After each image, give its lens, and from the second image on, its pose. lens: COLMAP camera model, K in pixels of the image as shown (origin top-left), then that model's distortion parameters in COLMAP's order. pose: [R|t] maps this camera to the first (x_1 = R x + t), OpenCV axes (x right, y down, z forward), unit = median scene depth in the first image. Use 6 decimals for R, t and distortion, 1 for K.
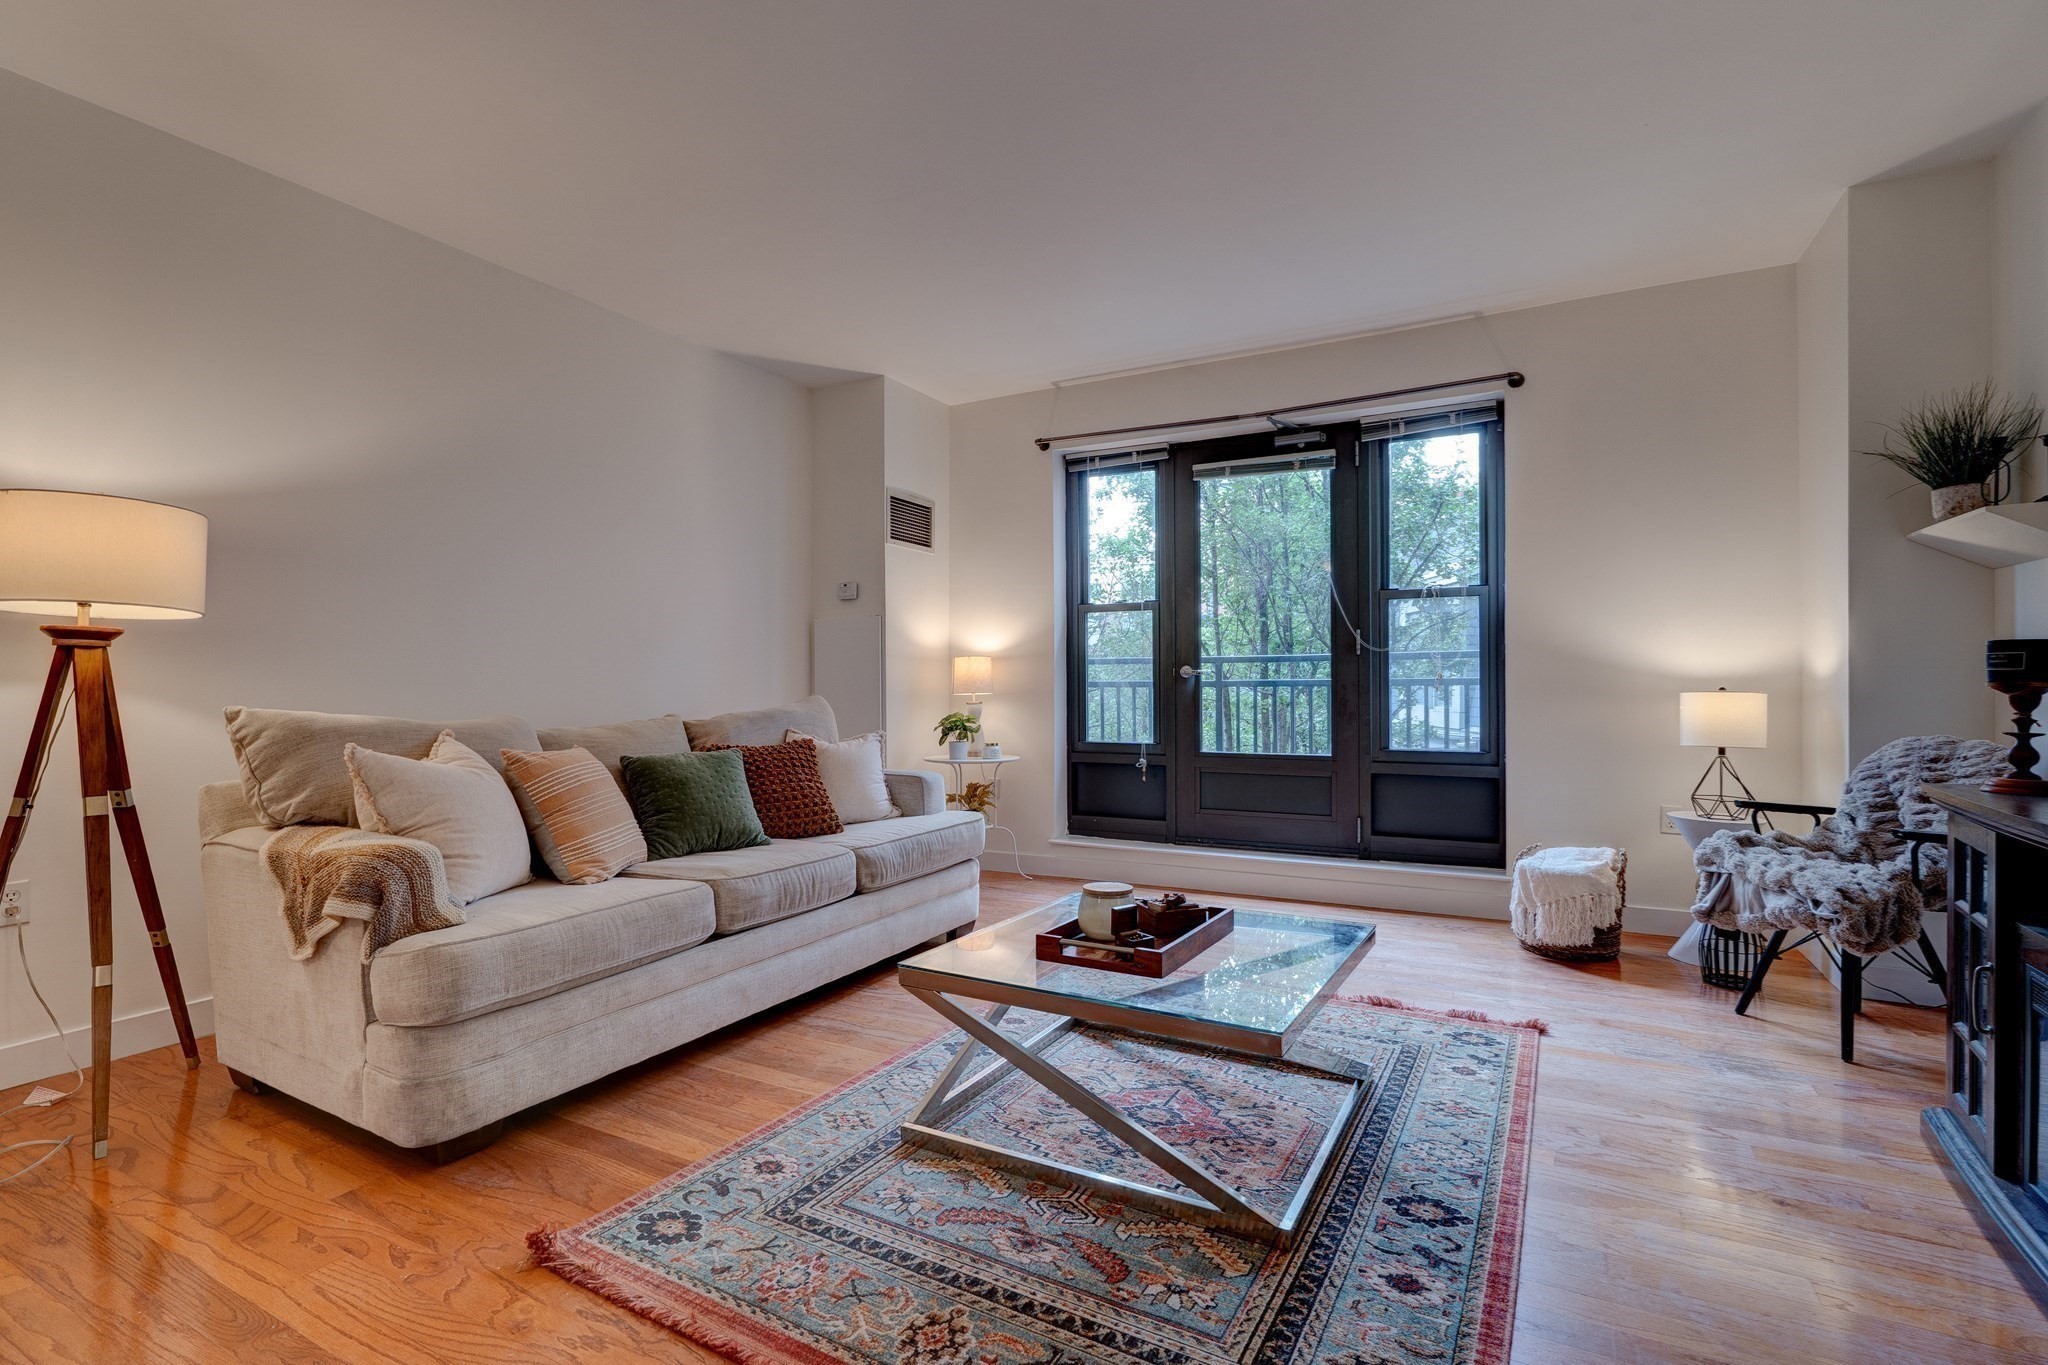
lens RADIAL K [[929.2, 0, 1035.7], [0, 929.2, 677.9], [0, 0, 1]] dist [-0.008516, 0.003694]
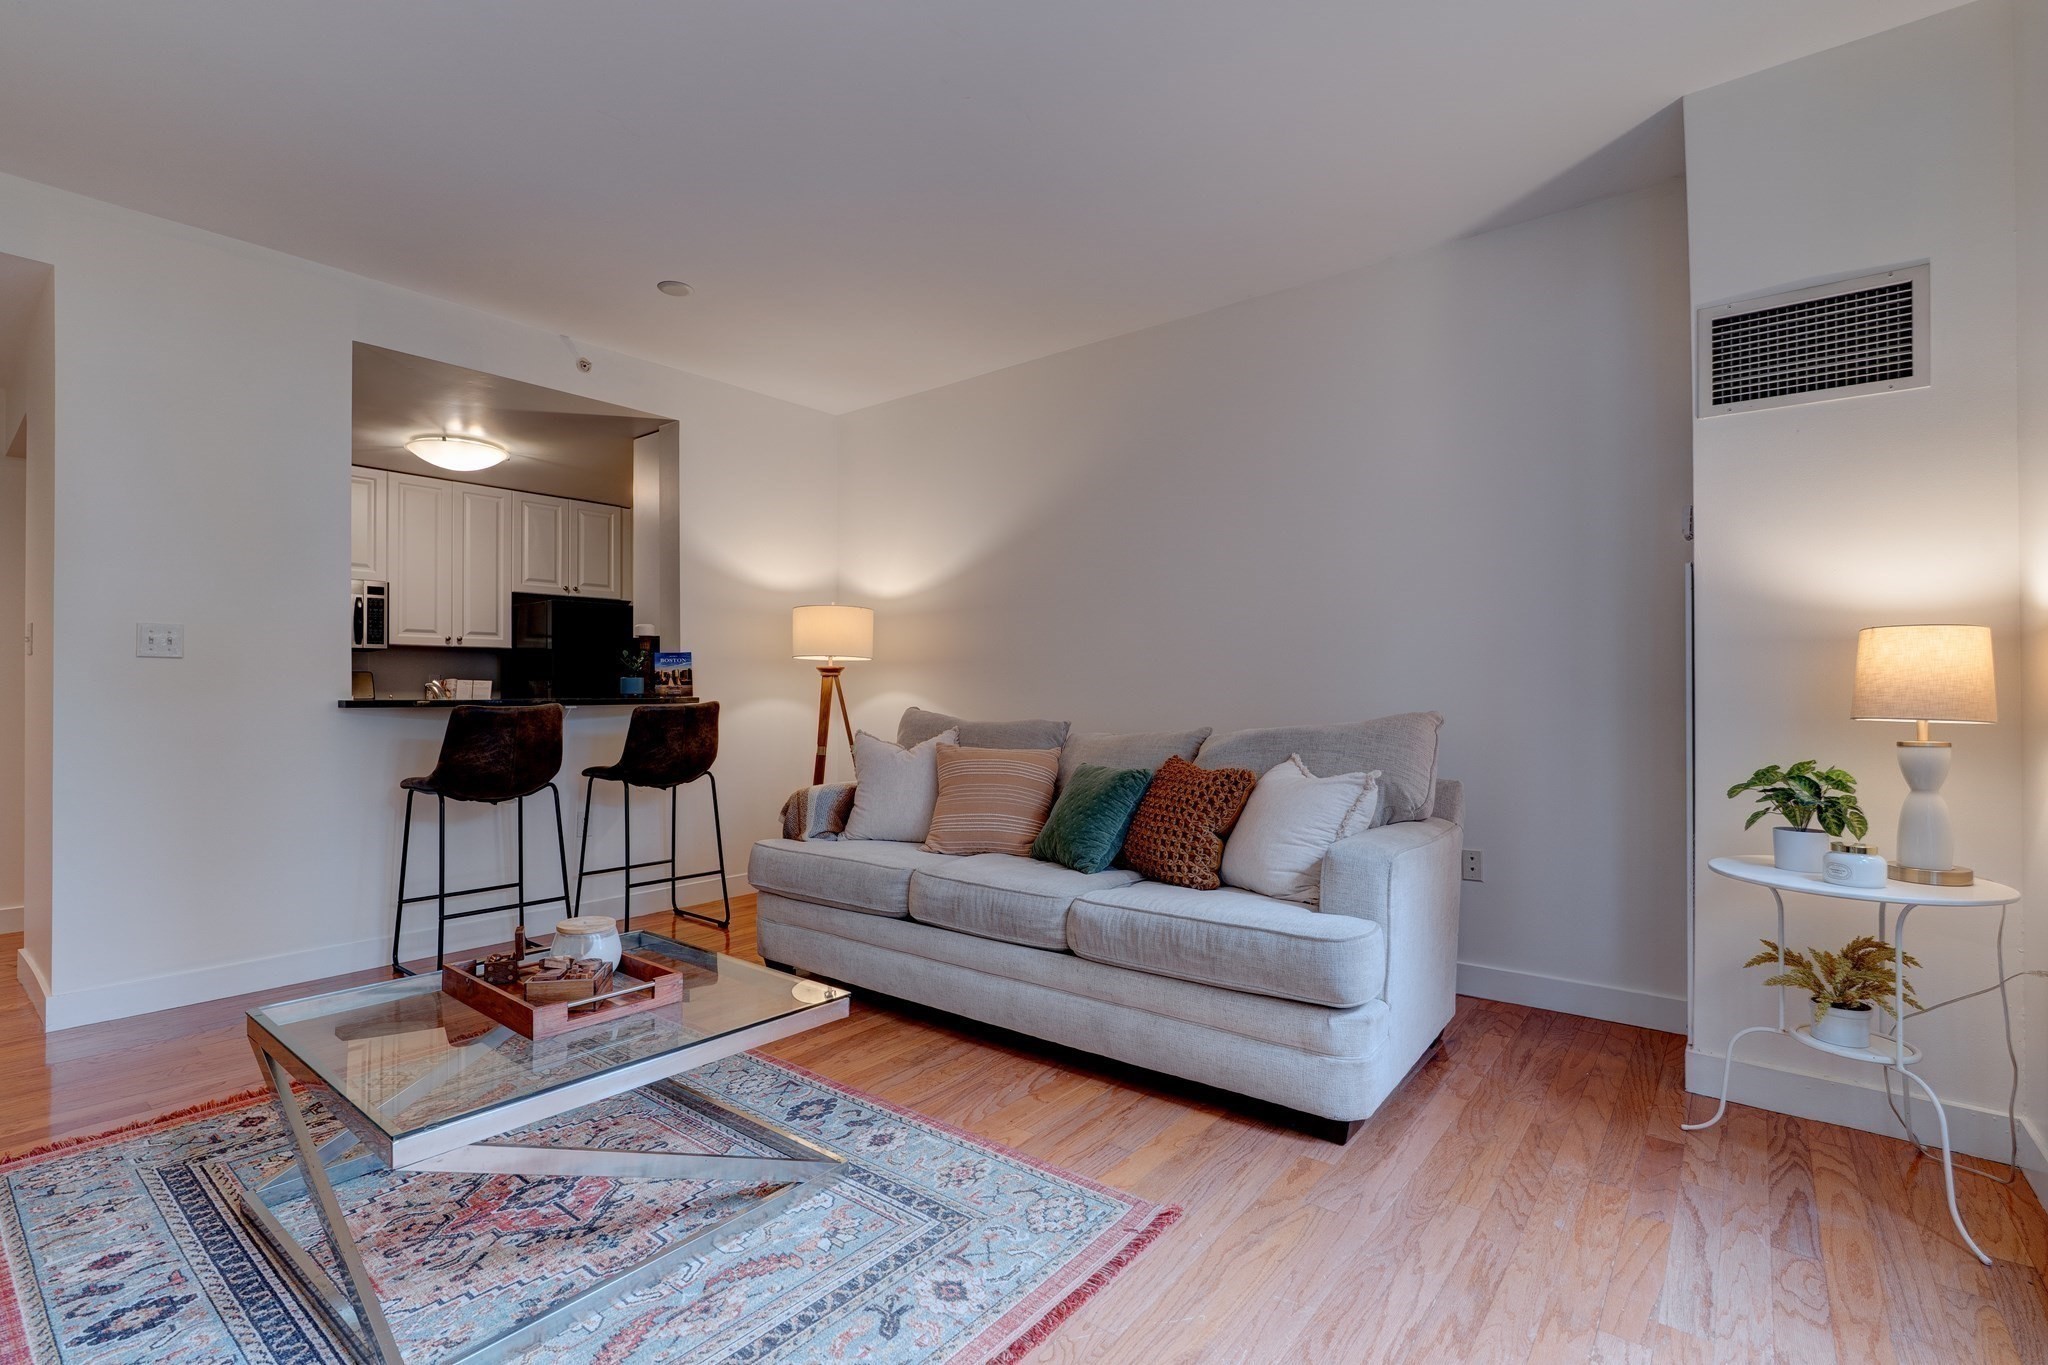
lens RADIAL K [[929.2, 0, 997.2], [0, 929.2, 682.1], [0, 0, 1]] dist [-0.008516, 0.003694]
pose [[-0.156067, 0.001588, -0.987745, 0.446663], [0.018434, 0.999829, -0.001305, -0.004825], [0.987574, -0.018412, -0.156069, 0.753337]]
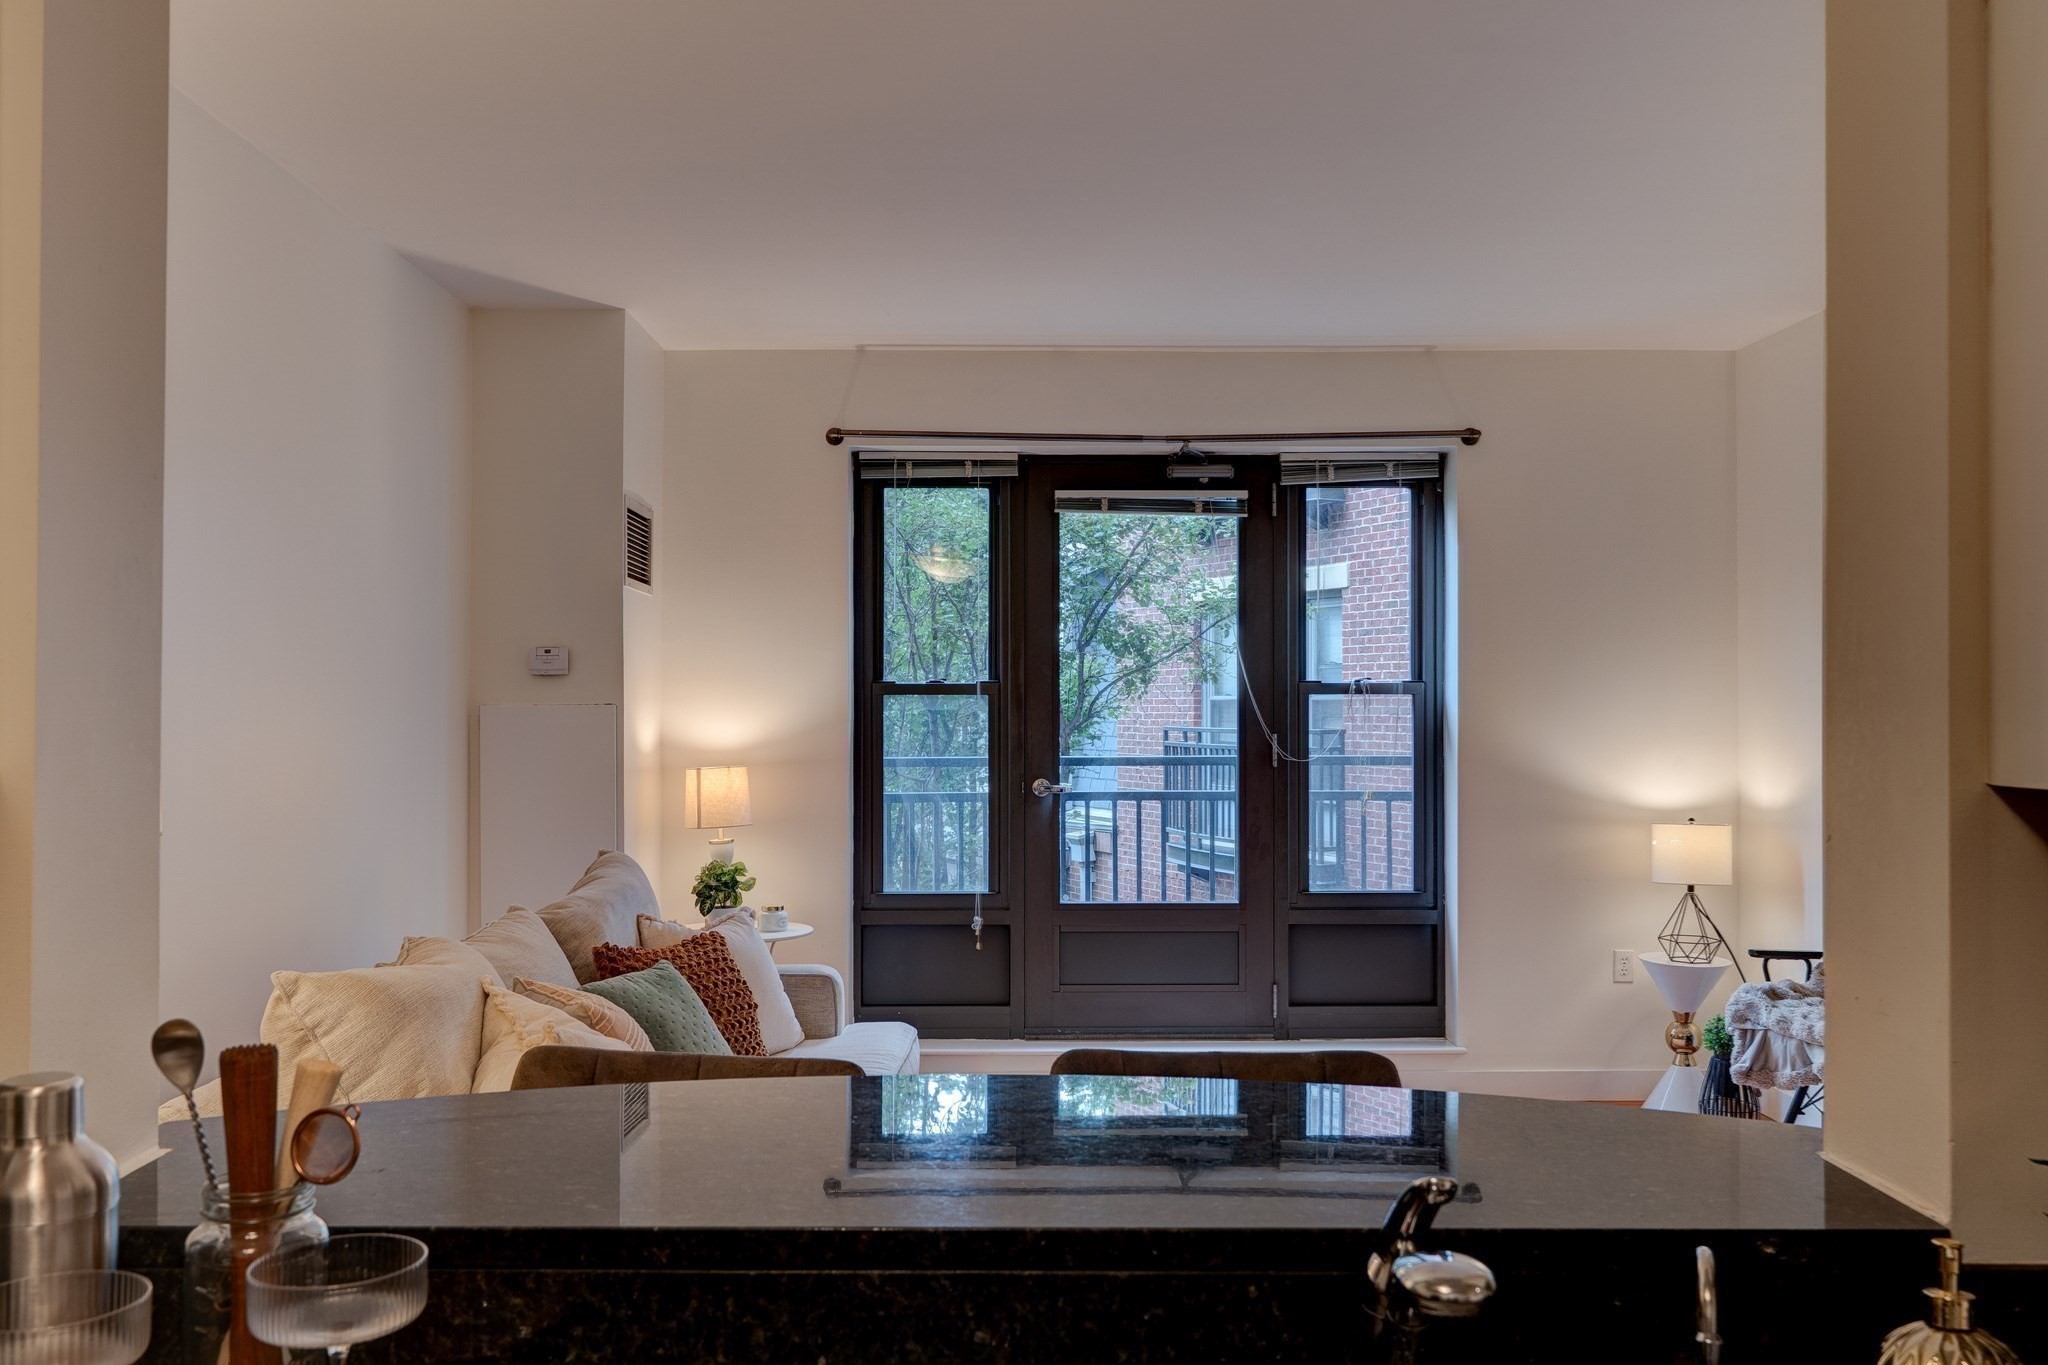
lens RADIAL K [[1673.4, 0, 1023.3], [0, 1673.4, 681.3], [0, 0, 1]] dist [0.004678, 0.000726]
pose [[0.876252, 0.016486, 0.481570, -0.496163], [-0.010717, 0.999834, -0.014728, -0.074326], [-0.481733, 0.007745, 0.876284, -0.093319]]
